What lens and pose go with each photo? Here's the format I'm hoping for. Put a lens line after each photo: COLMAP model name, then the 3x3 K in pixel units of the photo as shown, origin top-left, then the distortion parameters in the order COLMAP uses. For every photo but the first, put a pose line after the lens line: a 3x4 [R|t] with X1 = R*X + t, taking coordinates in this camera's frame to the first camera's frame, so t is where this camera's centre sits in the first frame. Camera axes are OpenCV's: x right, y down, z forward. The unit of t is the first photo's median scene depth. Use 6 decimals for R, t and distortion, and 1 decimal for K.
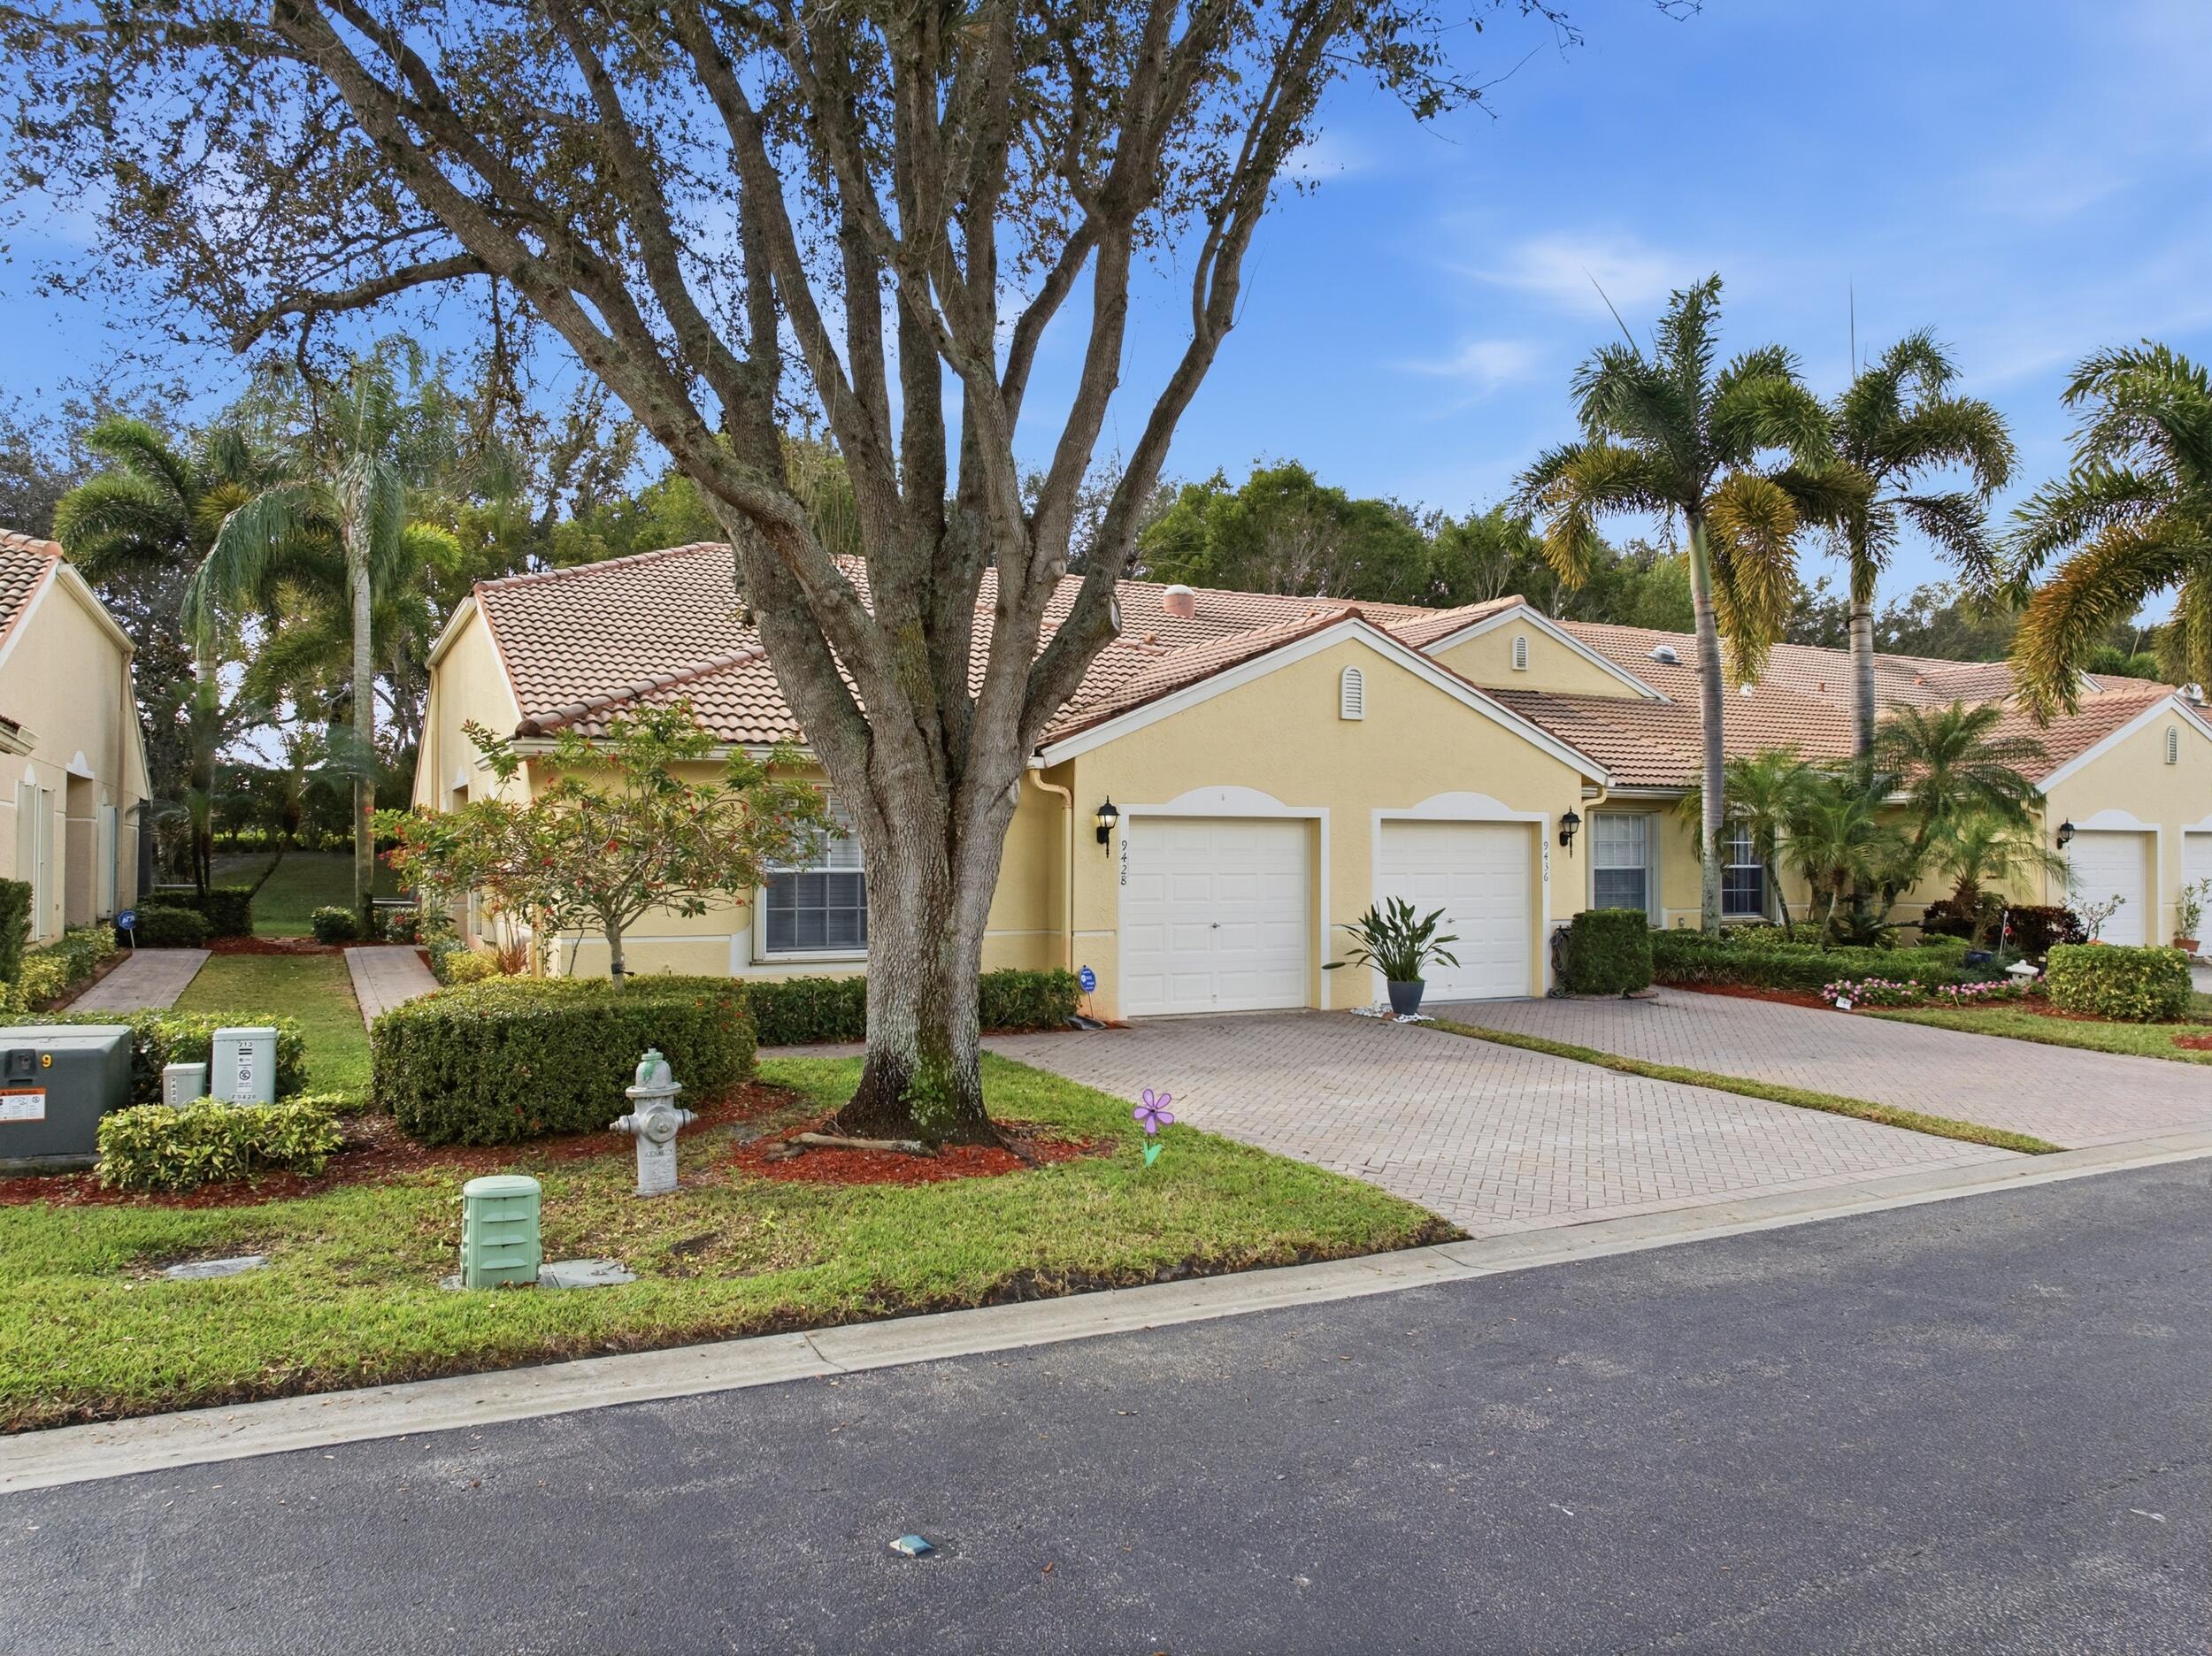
lens RADIAL K [[1556.2, 0, 1112.9], [0, 1556.2, 830.0], [0, 0, 1]] dist [-0.043456, 0.000724]
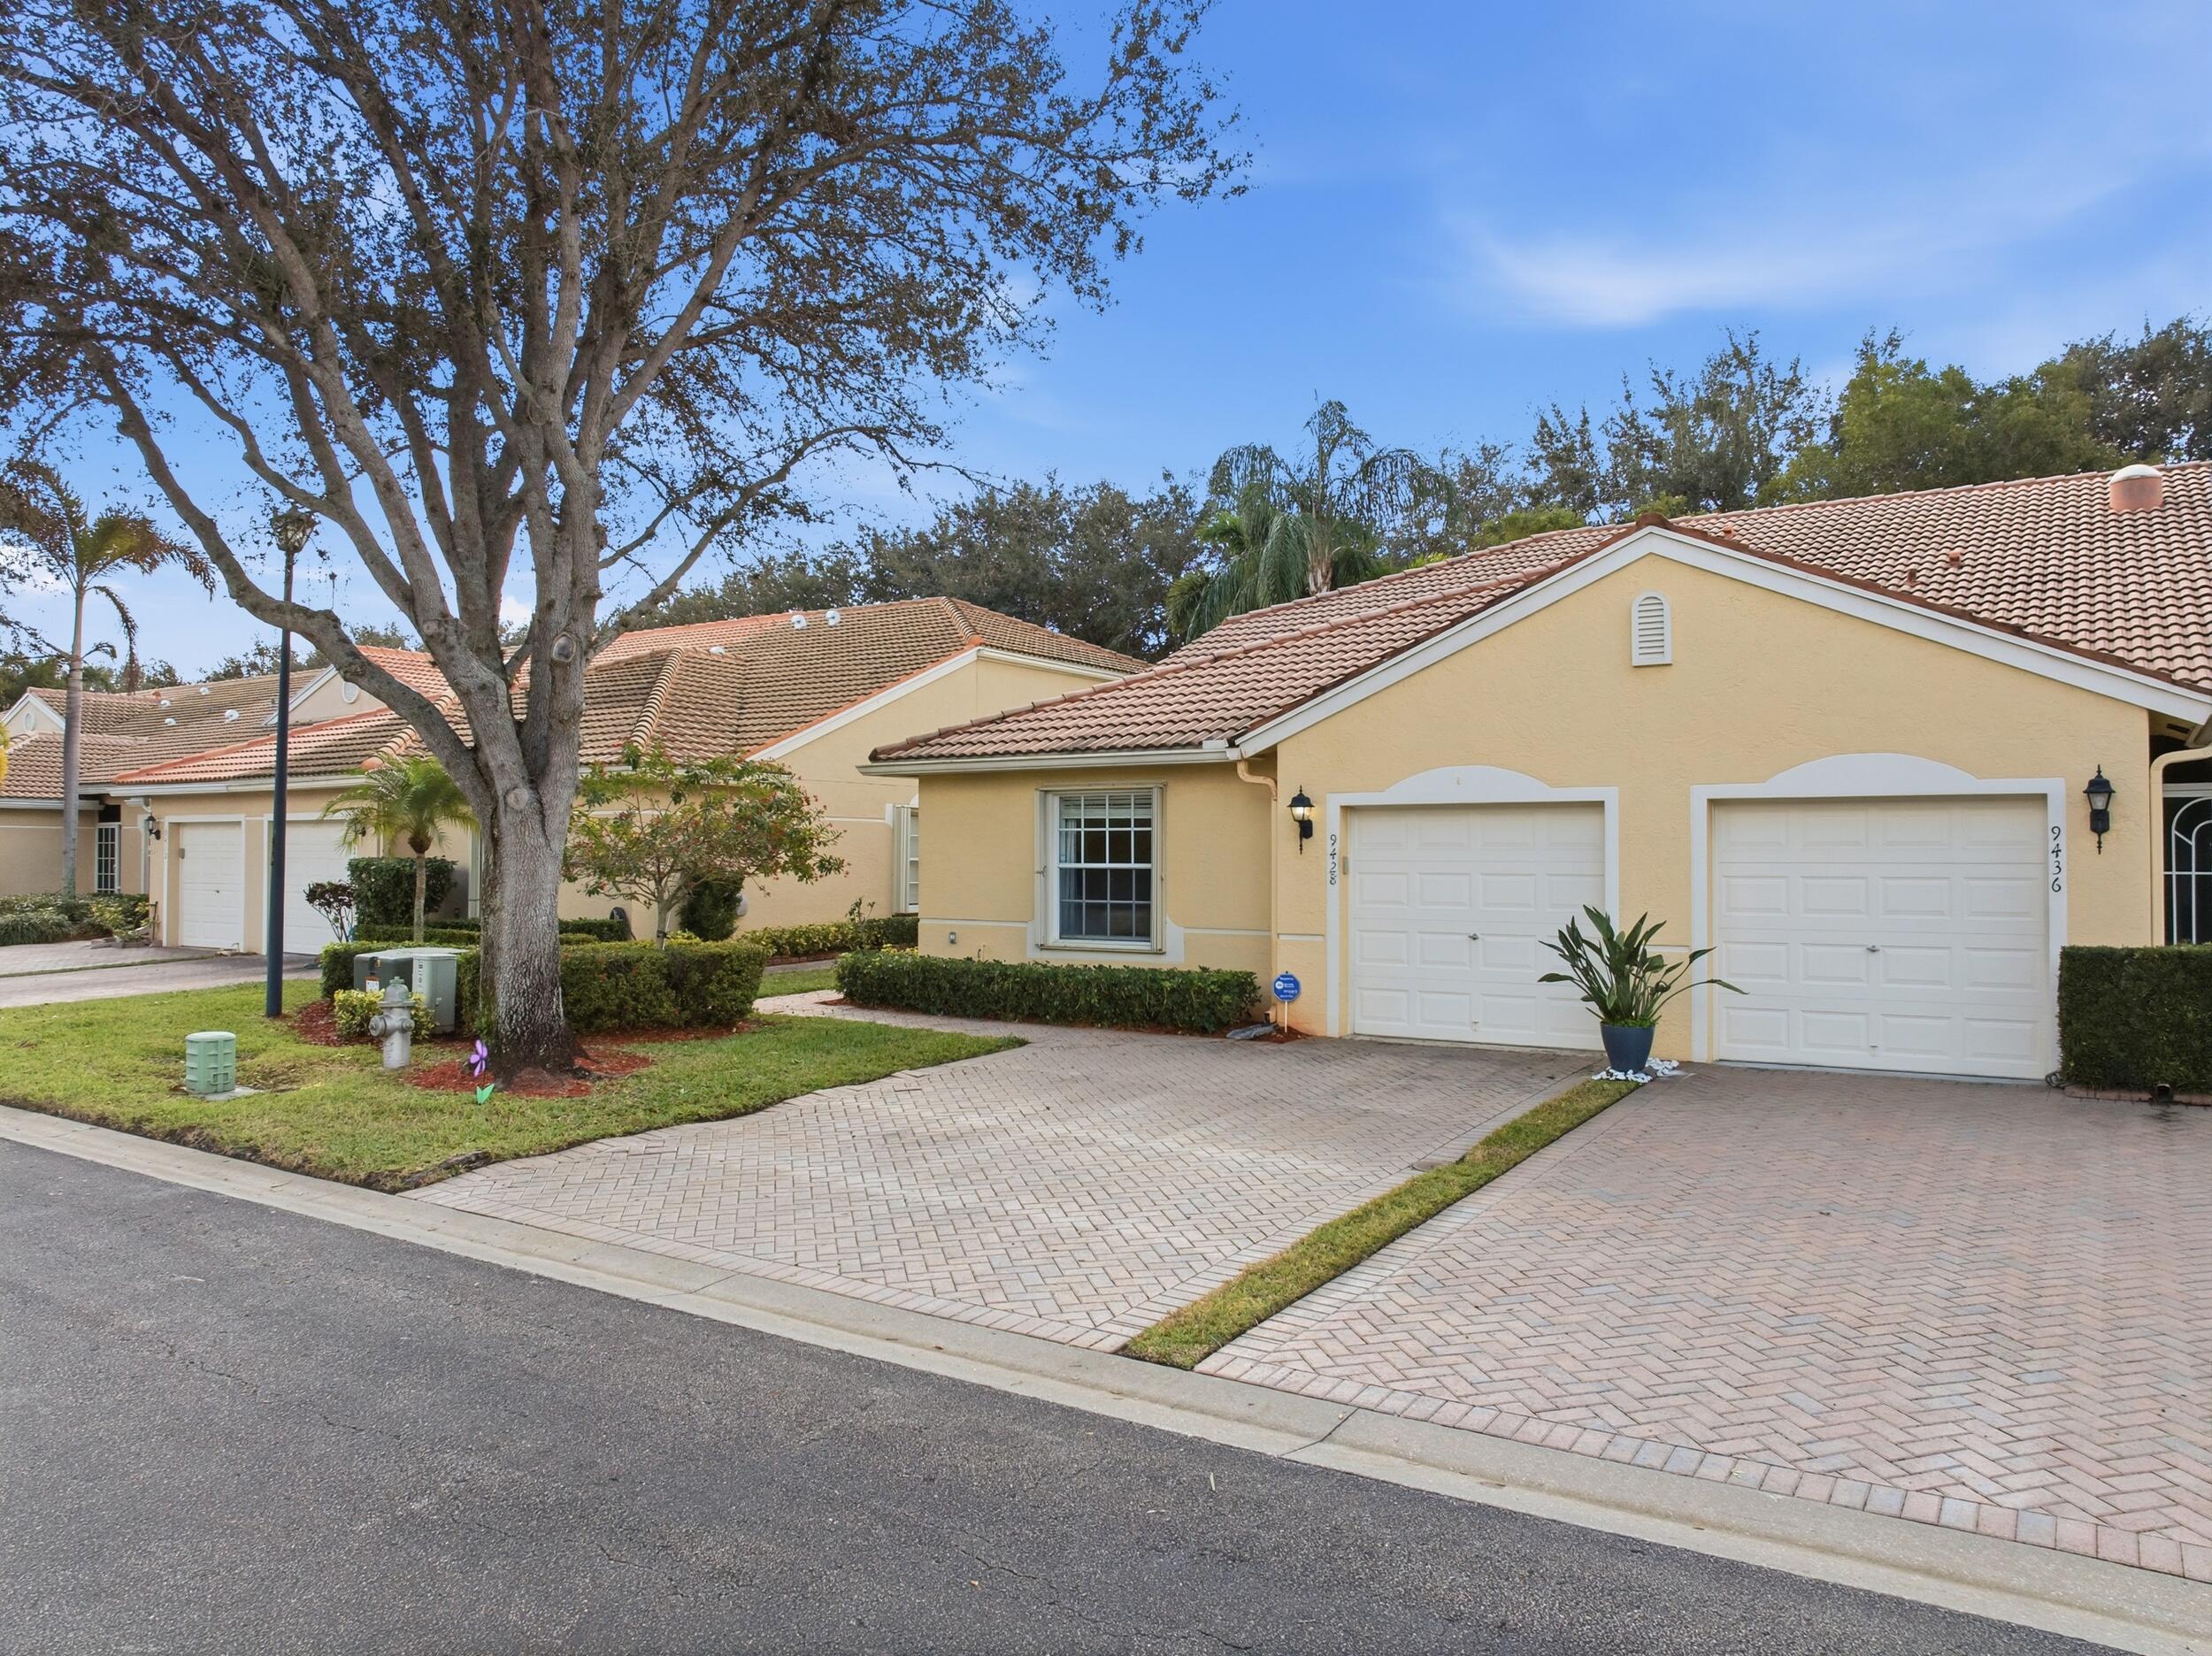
lens RADIAL K [[1556.2, 0, 1112.9], [0, 1556.2, 830.0], [0, 0, 1]] dist [-0.043456, 0.000724]
pose [[0.489800, -0.015222, -0.871702, 0.674833], [0.014466, 0.999852, -0.009331, 0.009923], [0.871715, -0.008039, 0.489948, 0.425988]]
